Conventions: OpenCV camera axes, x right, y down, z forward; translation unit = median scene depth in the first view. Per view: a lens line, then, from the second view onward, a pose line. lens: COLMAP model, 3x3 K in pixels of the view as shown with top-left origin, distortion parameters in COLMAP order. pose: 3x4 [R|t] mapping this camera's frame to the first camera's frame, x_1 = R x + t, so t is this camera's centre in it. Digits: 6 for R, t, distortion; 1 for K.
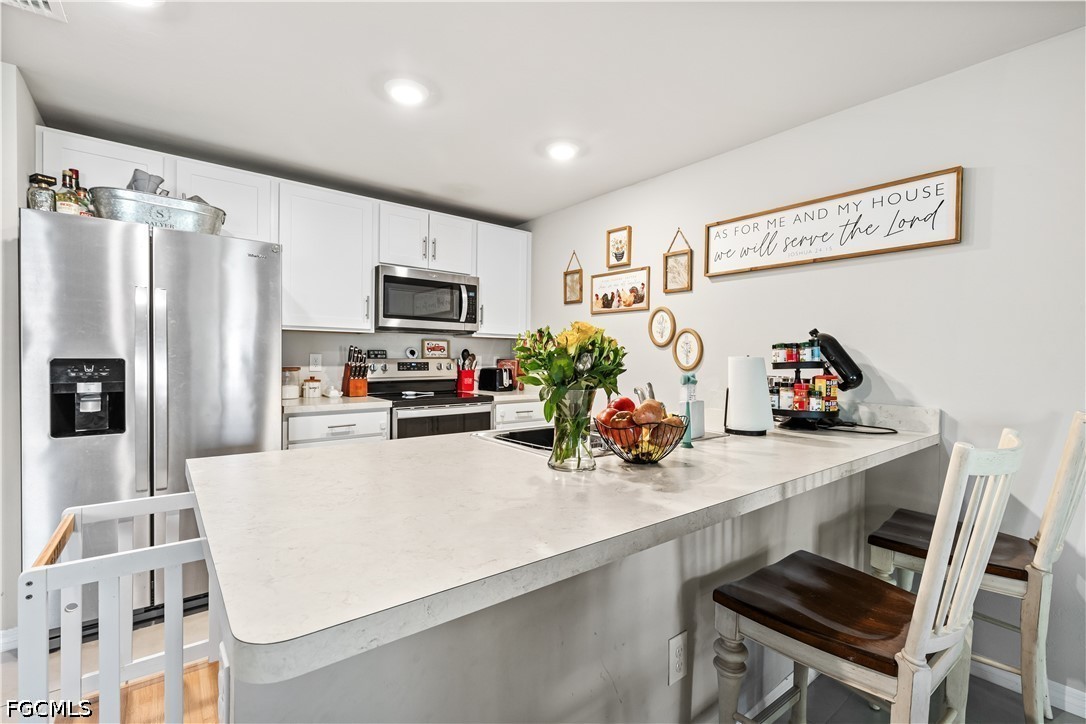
lens RADIAL K [[489.1, 0, 543.8], [0, 489.1, 362.3], [0, 0, 1]] dist [0.010106, -0.000272]
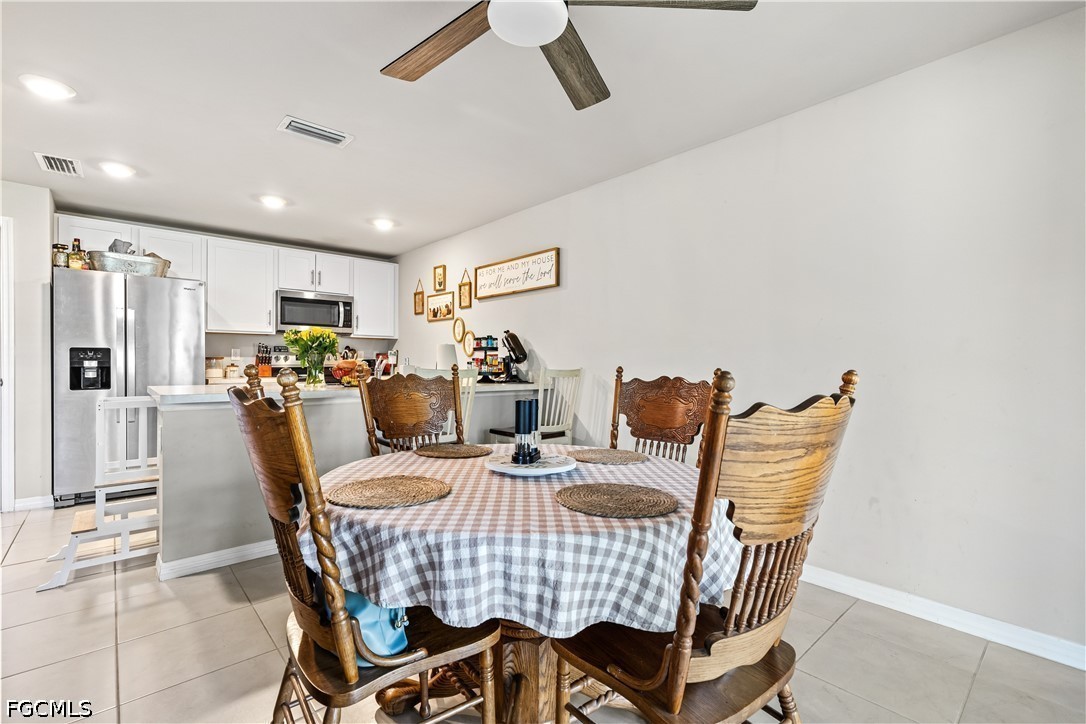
lens RADIAL K [[489.1, 0, 544.7], [0, 489.1, 363.0], [0, 0, 1]] dist [0.010106, -0.000272]
pose [[0.998477, -0.007922, 0.054606, 0.401582], [0.008391, 0.999930, -0.008370, 0.047950], [-0.054536, 0.008816, 0.998473, -0.558557]]
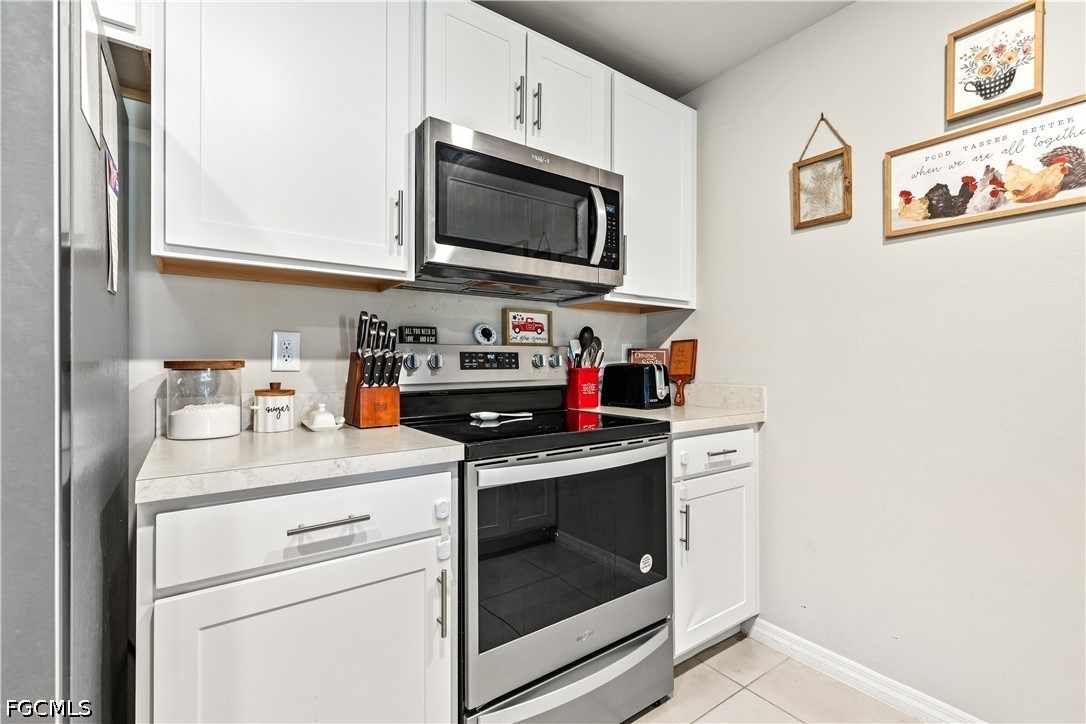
lens RADIAL K [[489.1, 0, 541.8], [0, 489.1, 361.9], [0, 0, 1]] dist [0.010106, -0.000272]
pose [[0.998420, -0.011565, -0.054992, -0.210320], [0.010882, 0.999860, -0.012702, 0.018537], [0.055131, 0.012083, 0.998406, 0.573102]]
